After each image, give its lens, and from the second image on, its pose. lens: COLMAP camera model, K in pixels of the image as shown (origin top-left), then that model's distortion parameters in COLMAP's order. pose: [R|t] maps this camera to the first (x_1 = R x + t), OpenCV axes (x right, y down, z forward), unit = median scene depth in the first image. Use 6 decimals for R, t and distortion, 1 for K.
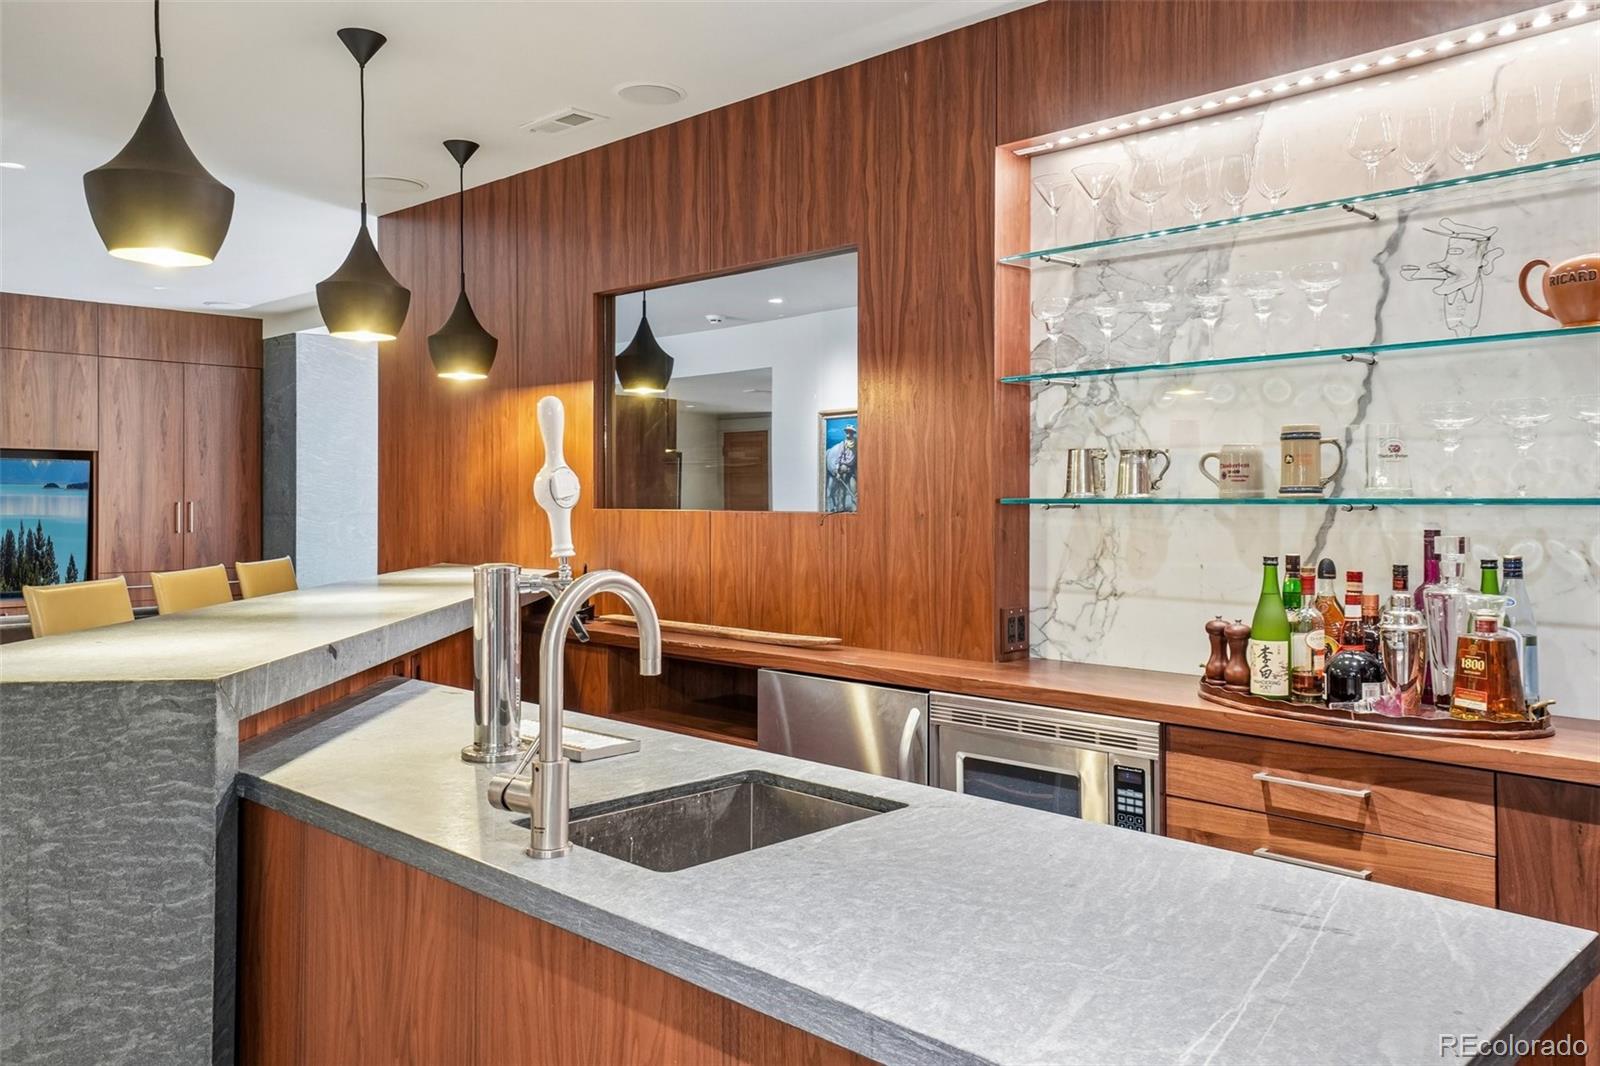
lens RADIAL K [[1239.8, 0, 799.3], [0, 1239.8, 499.1], [0, 0, 1]] dist [0.049631, 0.009512]
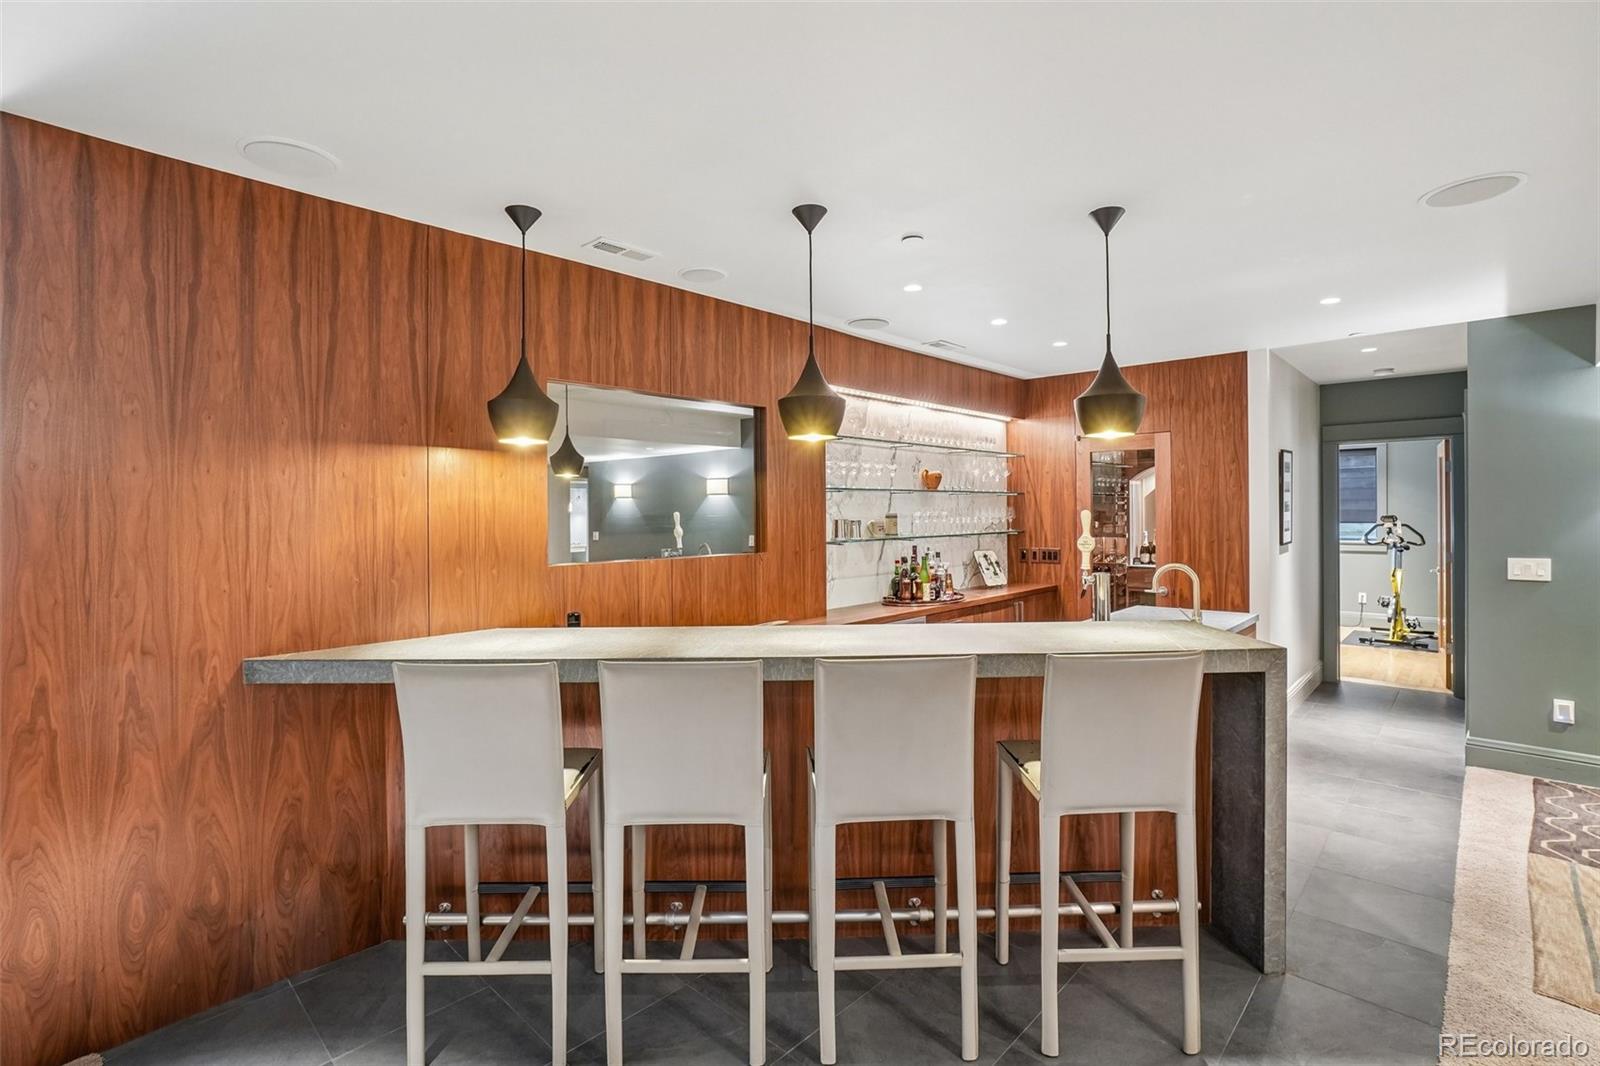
lens RADIAL K [[736.7, 0, 797.0], [0, 736.7, 514.9], [0, 0, 1]] dist [-0.076618, 0.020754]
pose [[-0.017315, -0.005394, 0.999836, -1.174539], [0.007846, 0.999954, 0.005531, -0.057314], [-0.999819, 0.007941, -0.017272, 1.089983]]
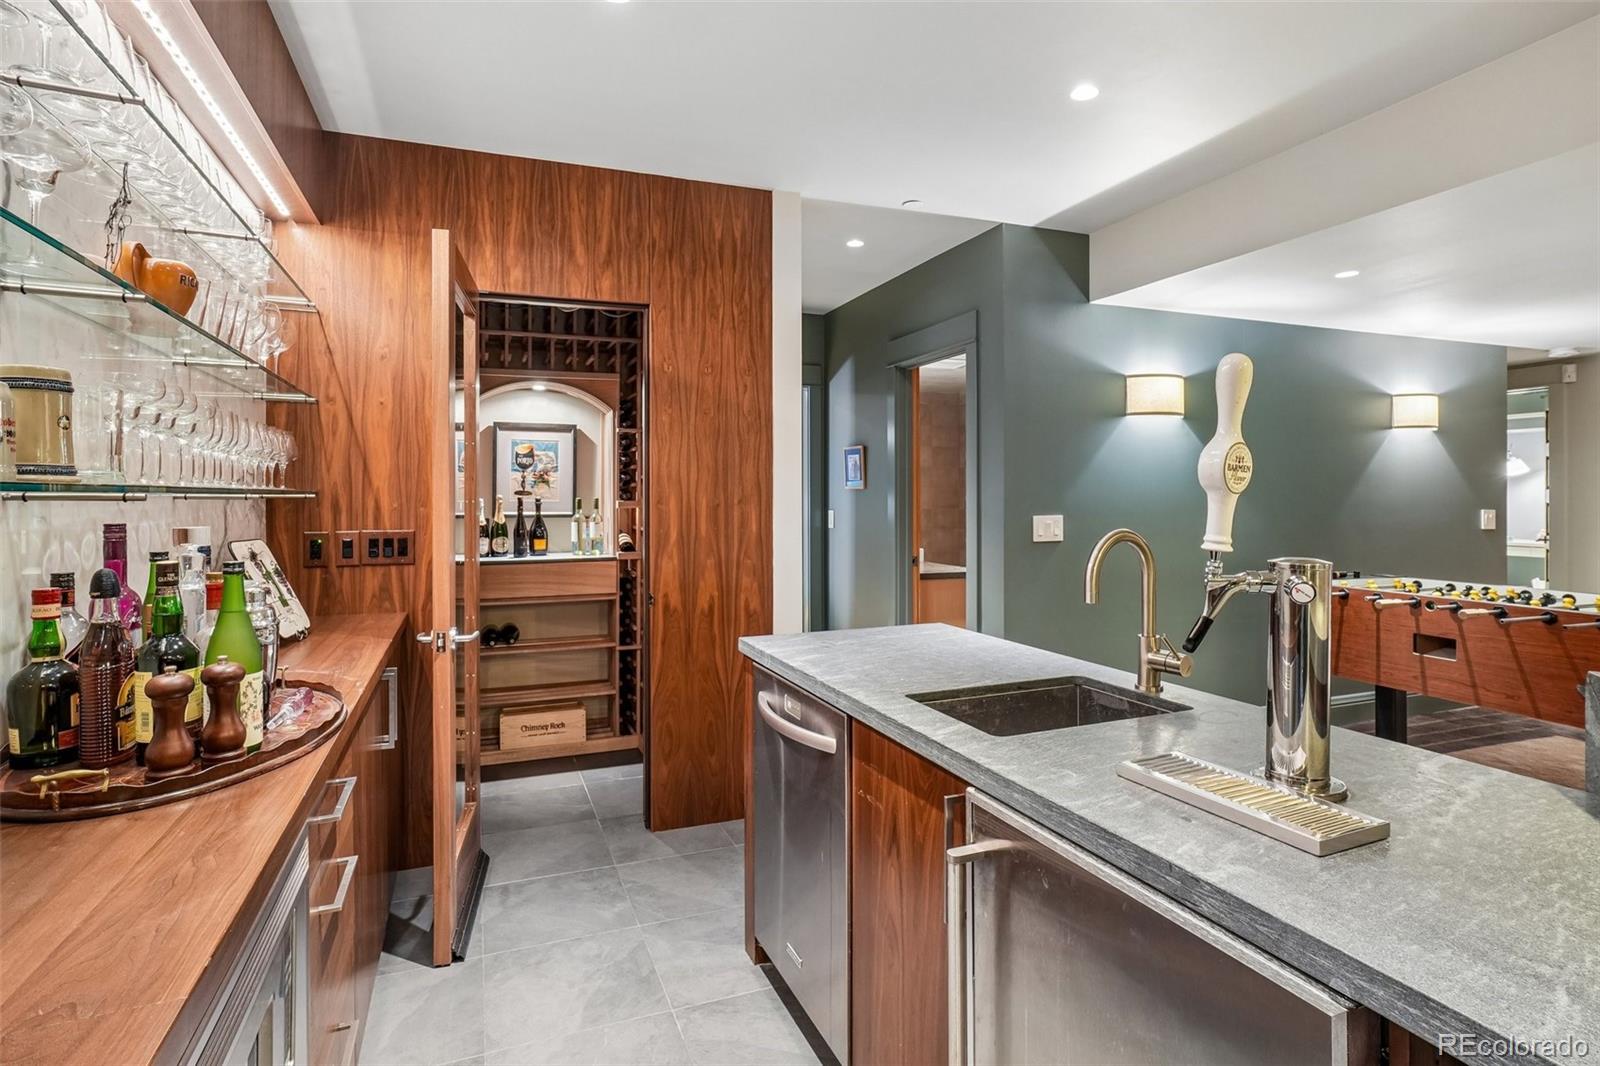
lens RADIAL K [[818.2, 0, 795.8], [0, 818.2, 497.6], [0, 0, 1]] dist [0.001561, 0.000292]
pose [[-0.910296, 0.002206, 0.413952, -0.116550], [0.004496, 0.999980, 0.004558, 0.004109], [-0.413934, 0.006010, -0.910287, 1.056585]]
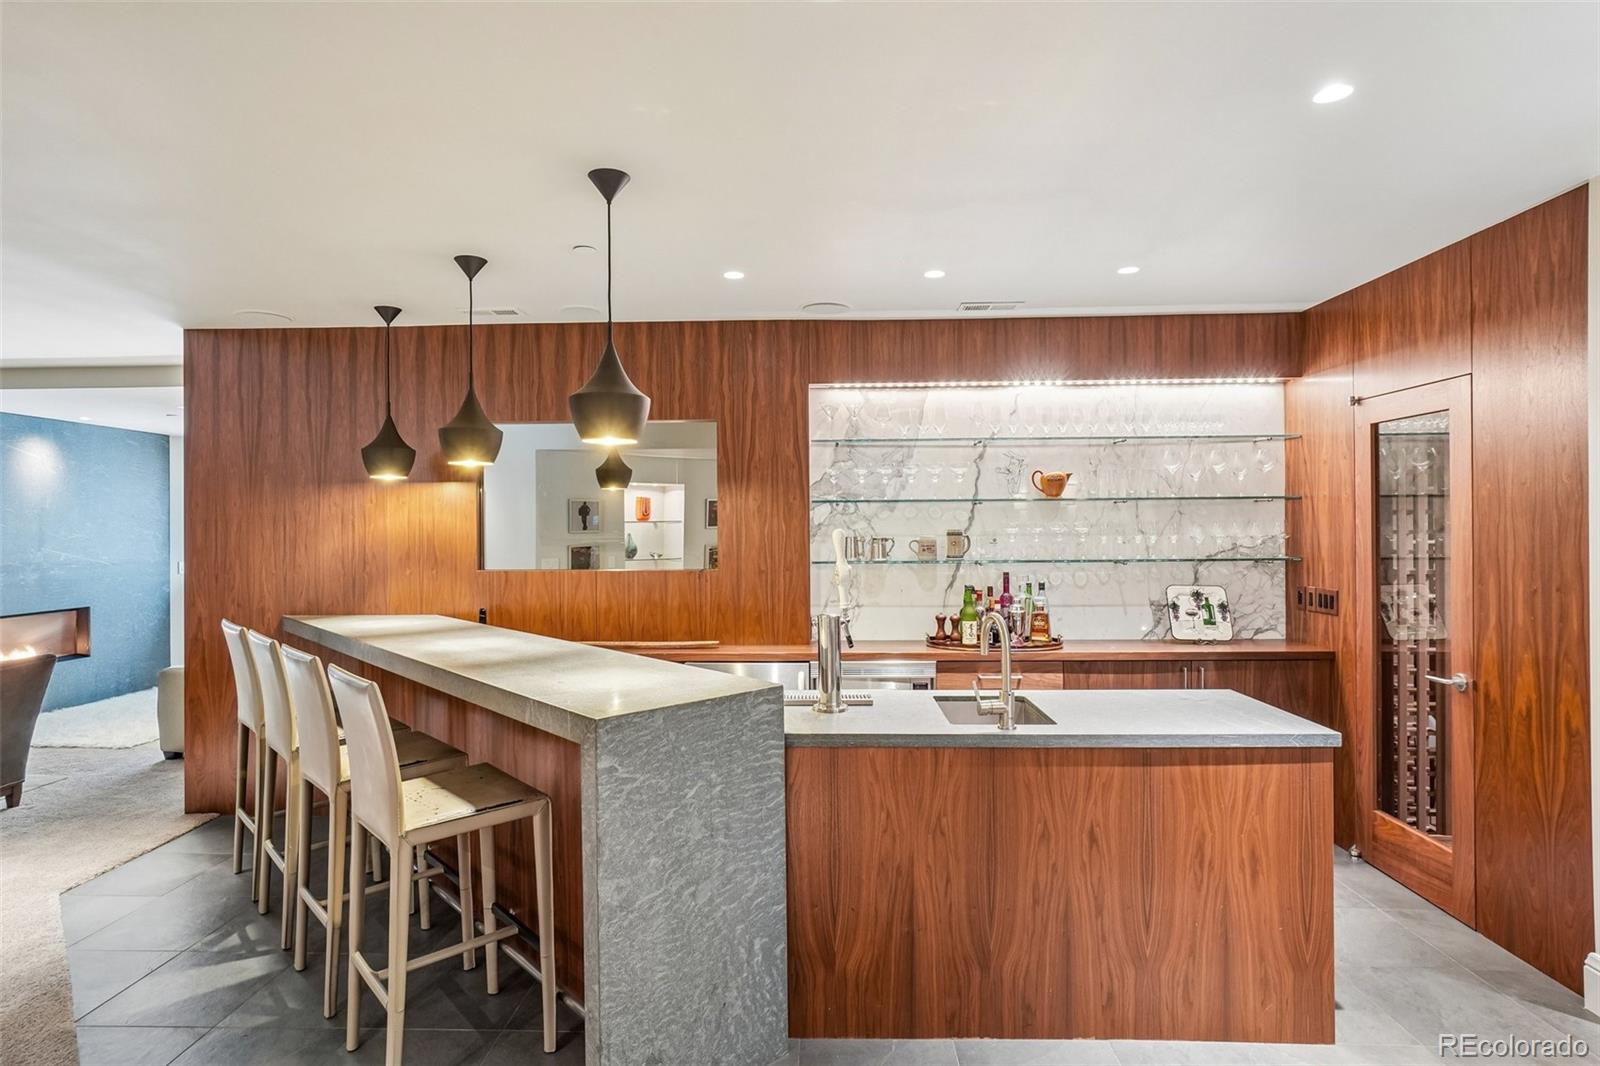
lens RADIAL K [[846.7, 0, 800.0], [0, 846.7, 533.0], [0, 0, 1]] dist [-0.036181, 0.000637]
pose [[0.734655, -0.010195, 0.678364, -0.777014], [0.006913, 0.999948, 0.007542, -0.057036], [-0.678405, -0.000851, 0.734688, 0.023254]]
